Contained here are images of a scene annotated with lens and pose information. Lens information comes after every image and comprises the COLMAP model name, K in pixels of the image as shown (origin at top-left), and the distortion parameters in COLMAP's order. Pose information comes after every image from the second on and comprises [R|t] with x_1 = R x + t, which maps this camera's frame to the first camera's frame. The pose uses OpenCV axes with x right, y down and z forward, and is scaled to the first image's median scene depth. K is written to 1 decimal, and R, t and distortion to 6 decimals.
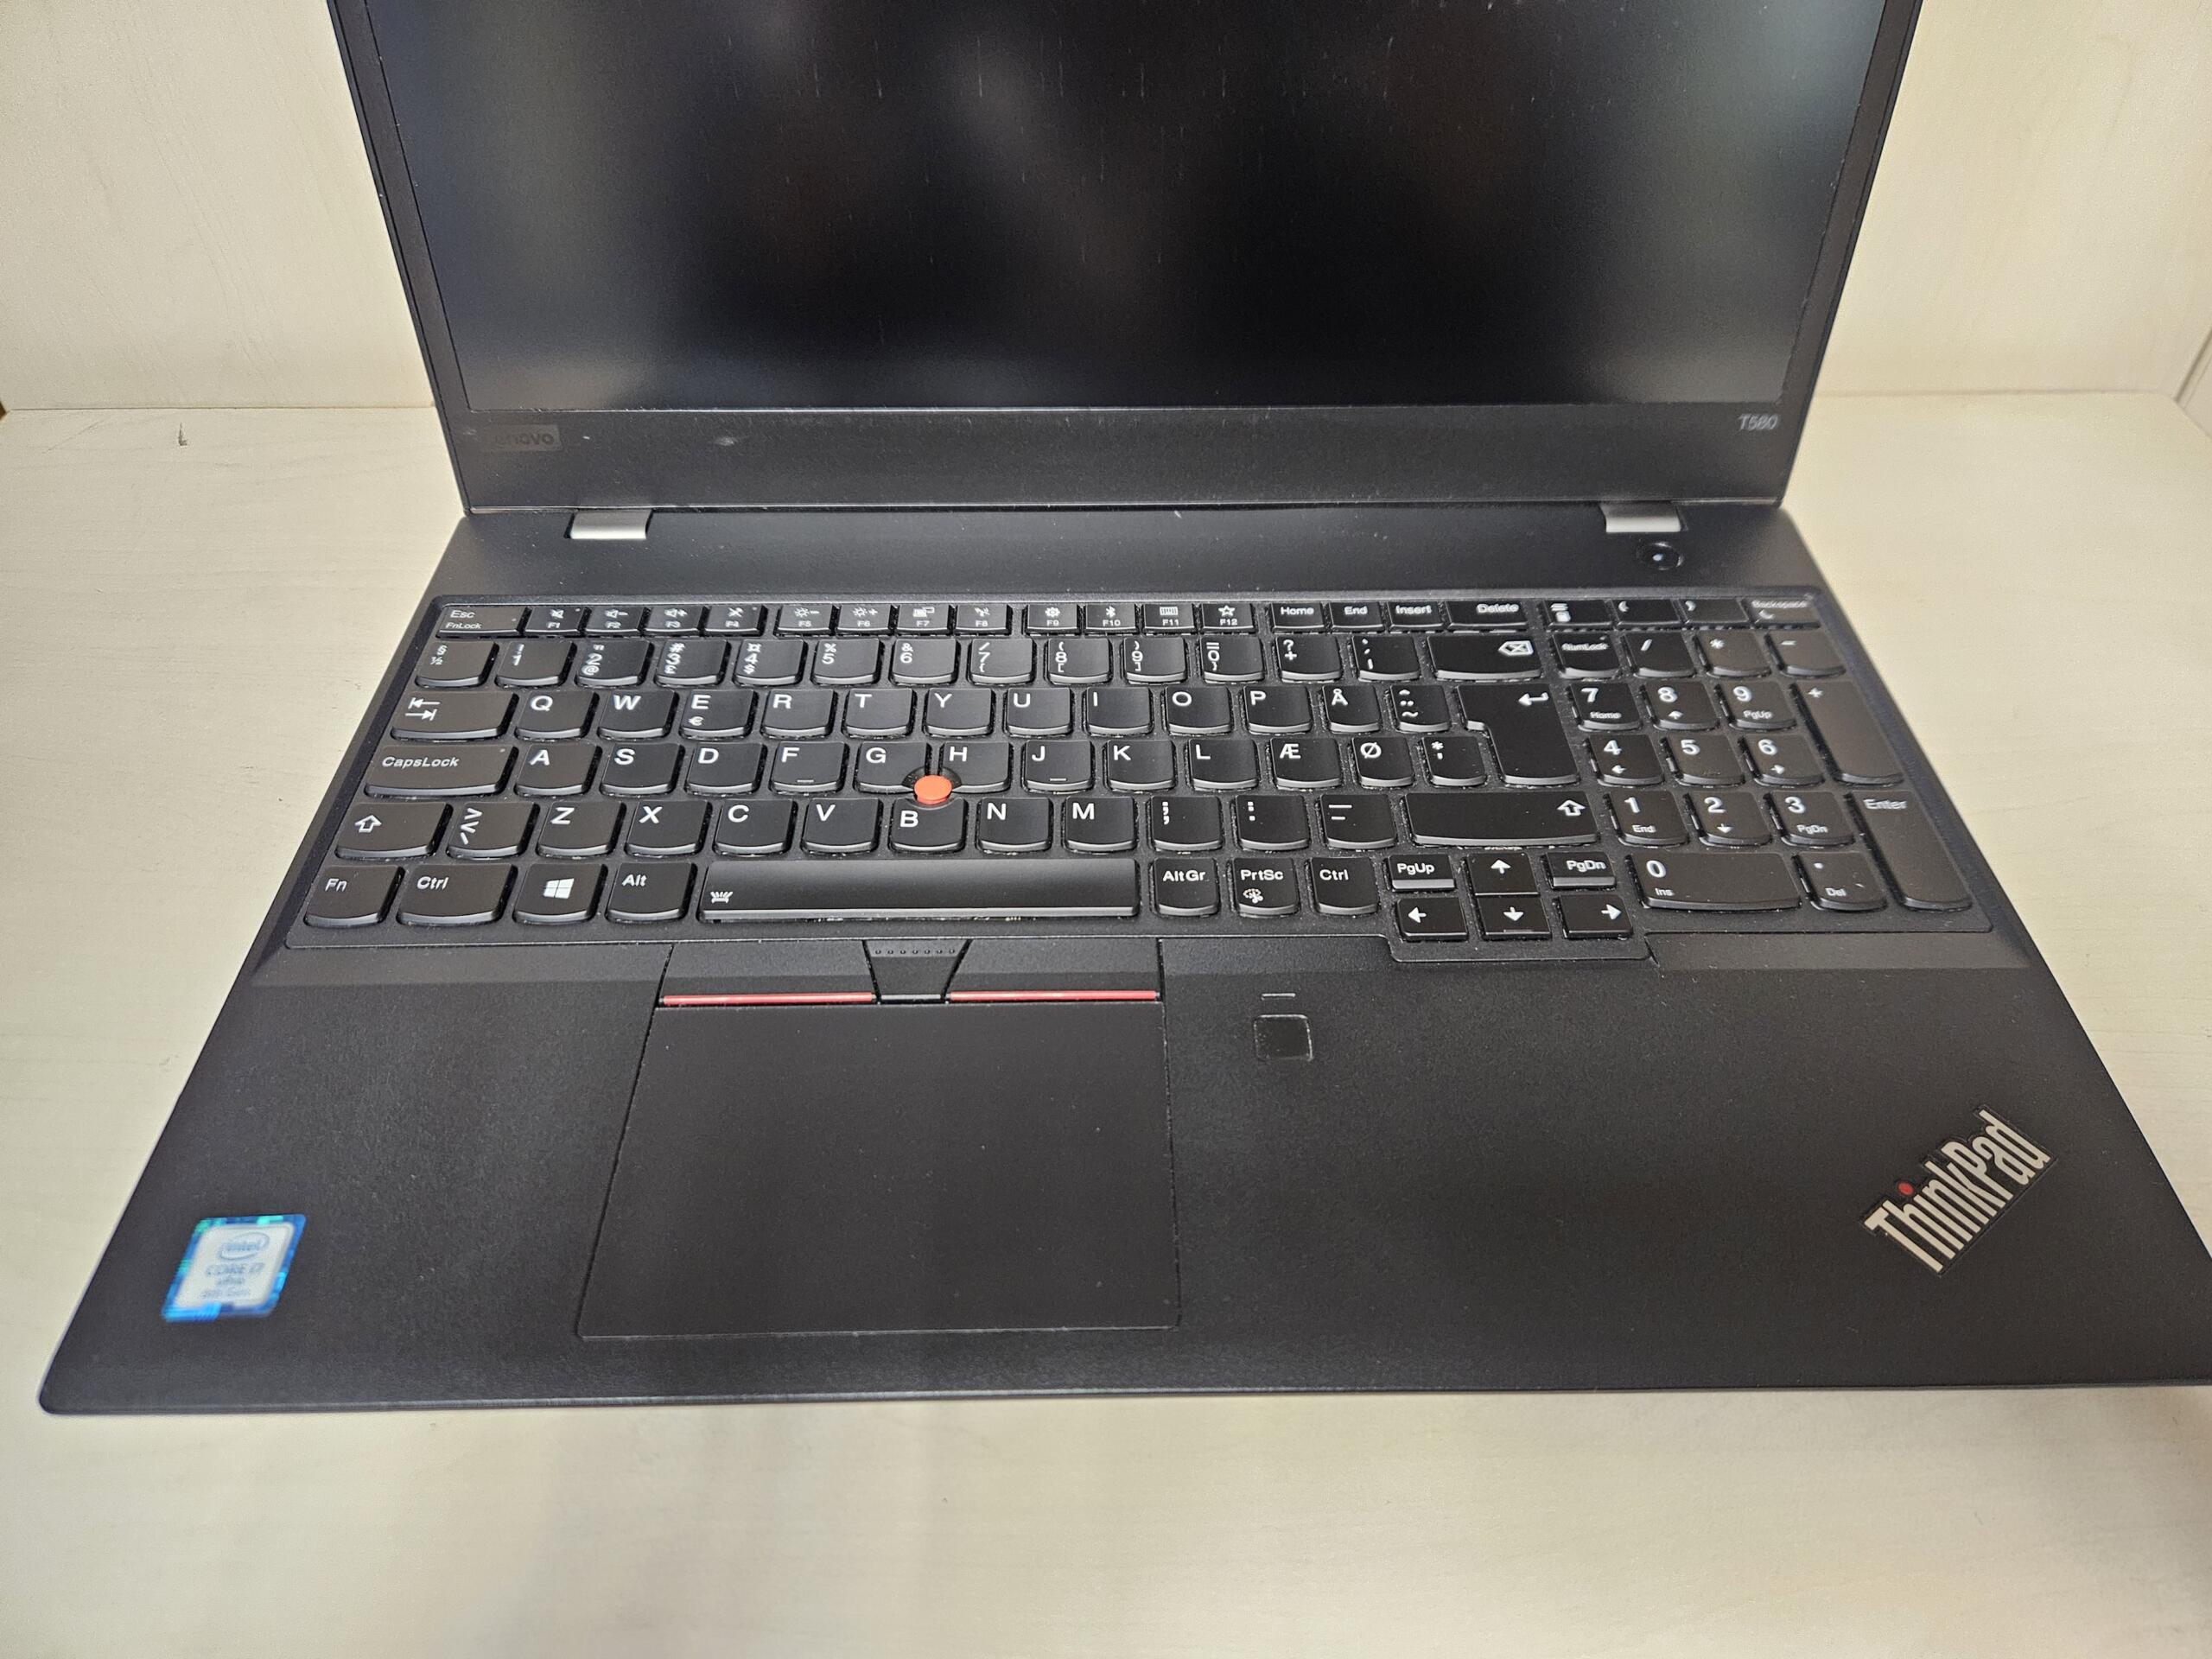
lens RADIAL K [[1516.8, 0, 1076.5], [0, 1516.8, 853.0], [0, 0, 1]] dist [0.045690, -0.051002]
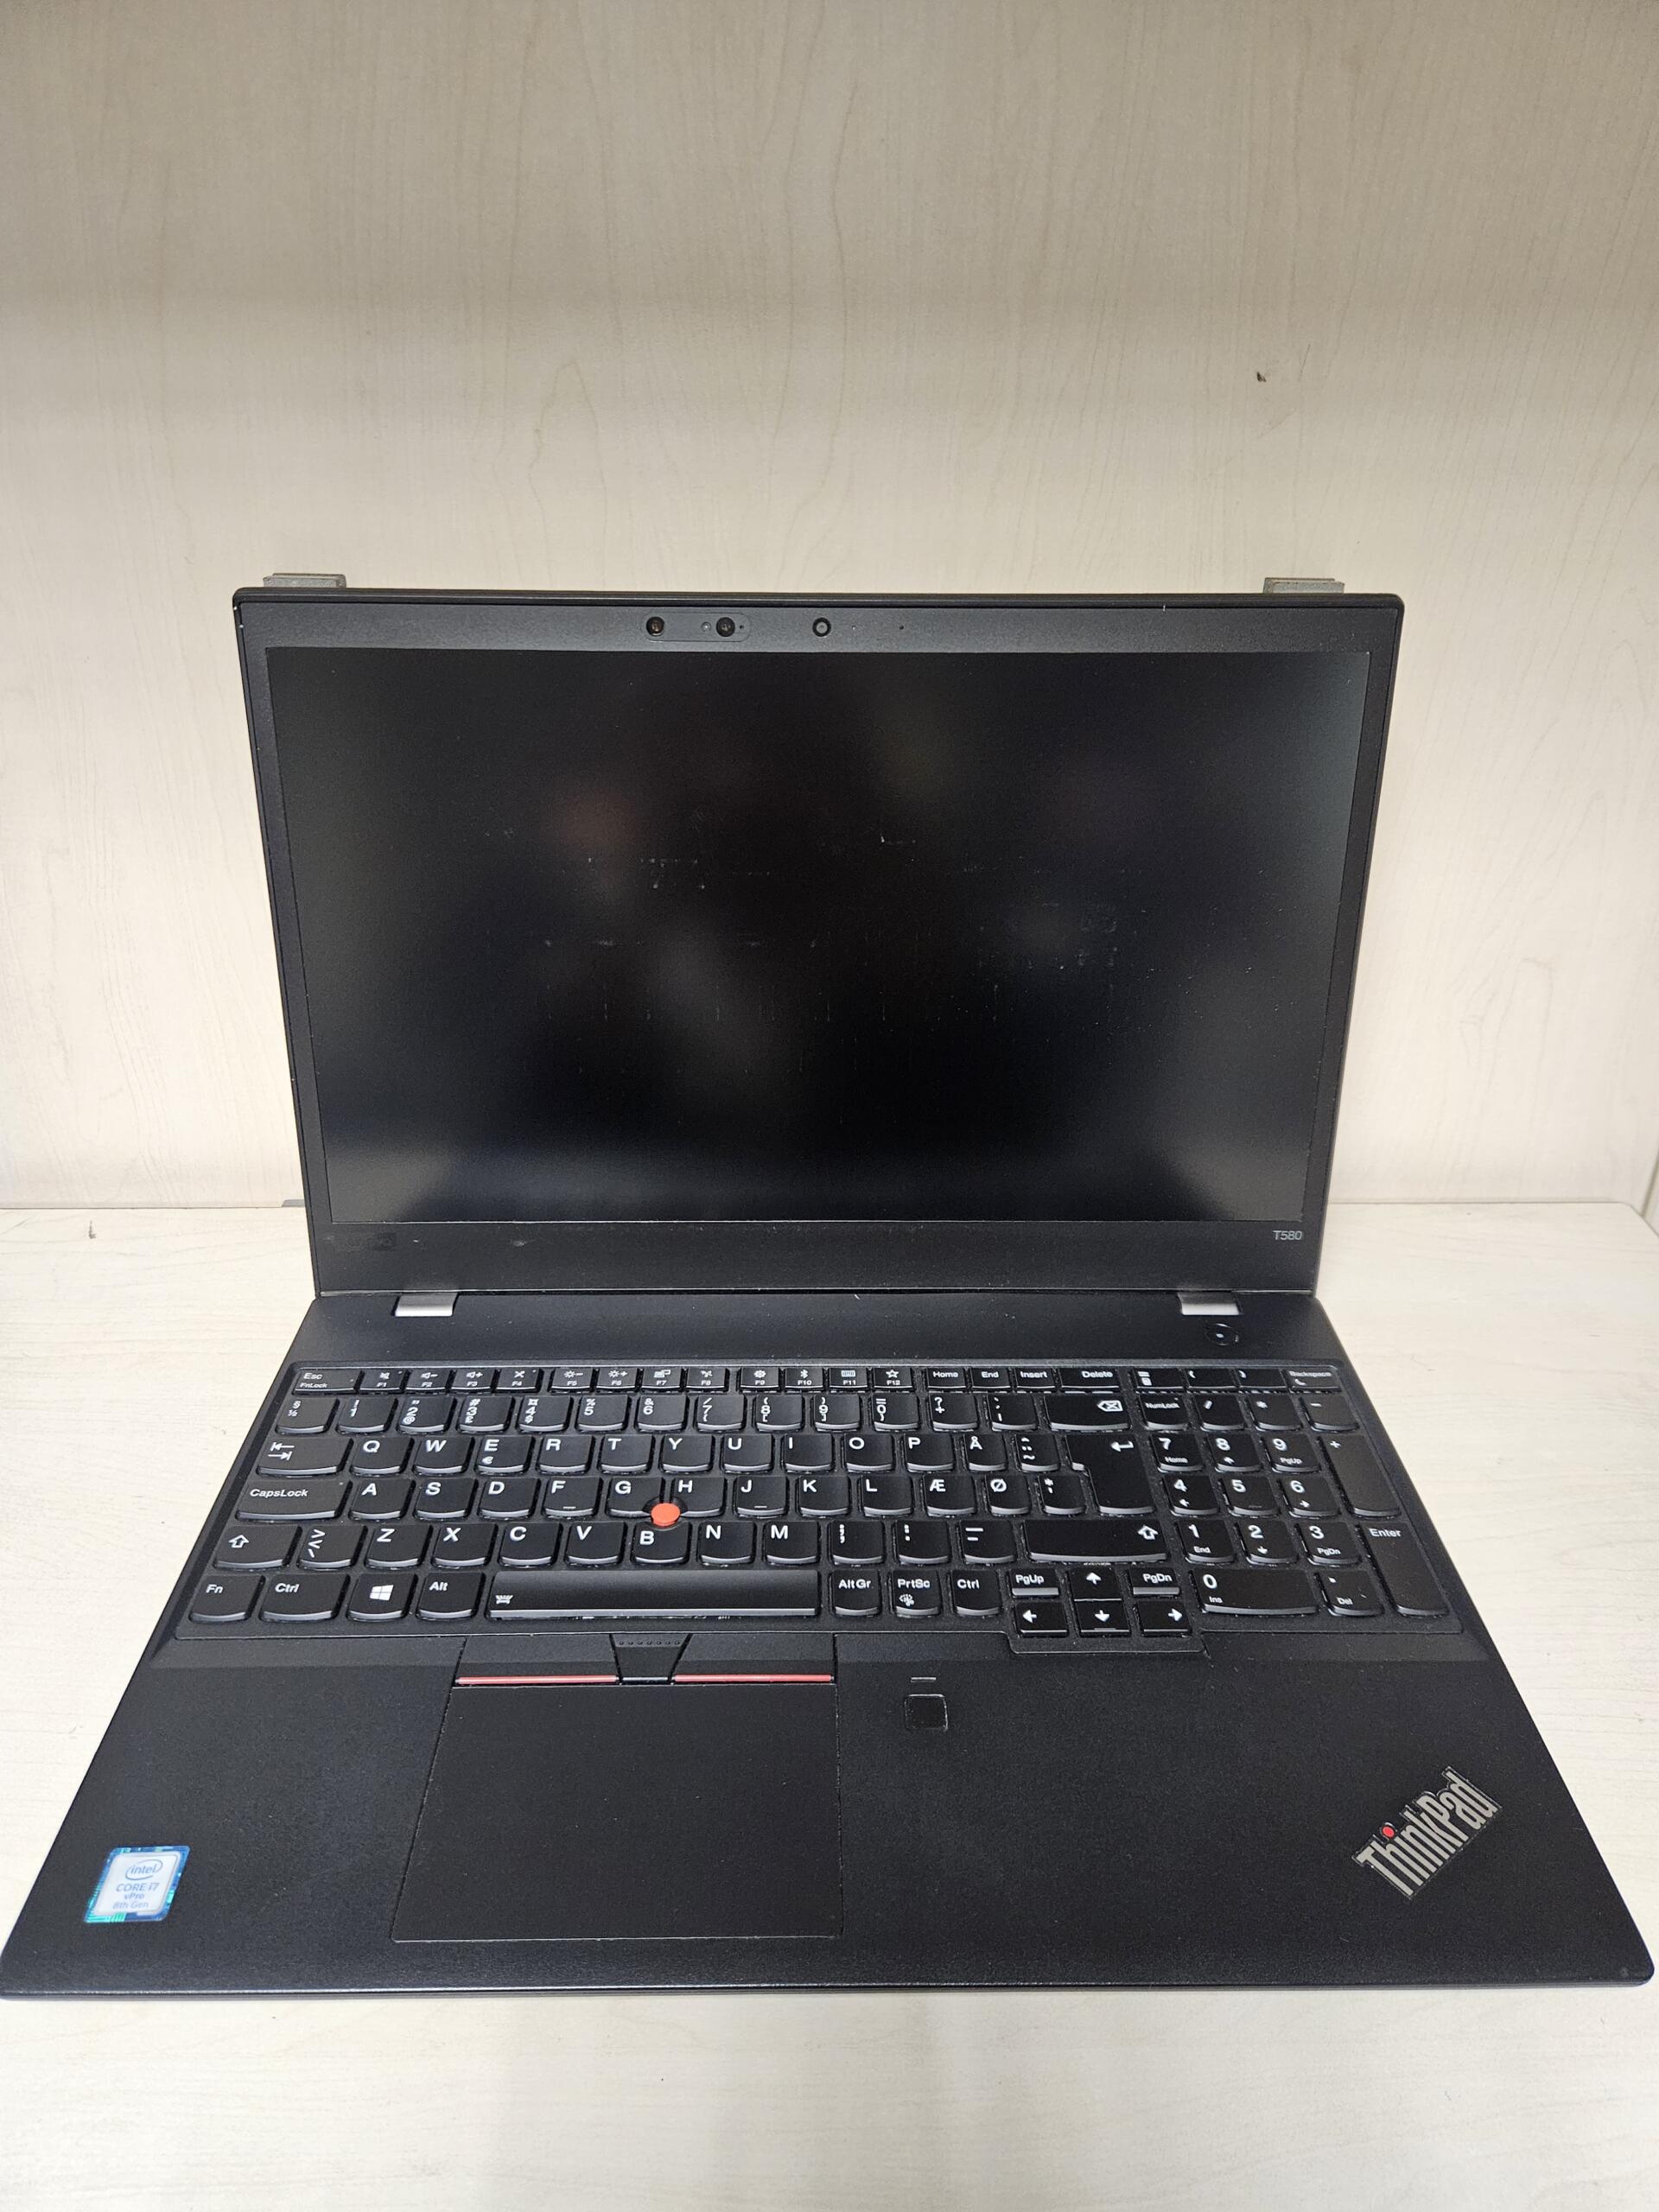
lens RADIAL K [[1516.8, 0, 818.1], [0, 1516.8, 1112.8], [0, 0, 1]] dist [0.045690, -0.051002]
pose [[0.999859, 0.009173, 0.014045, 0.016033], [-0.004705, 0.956993, -0.290074, 0.007154], [-0.016102, 0.289967, 0.956901, -0.367615]]
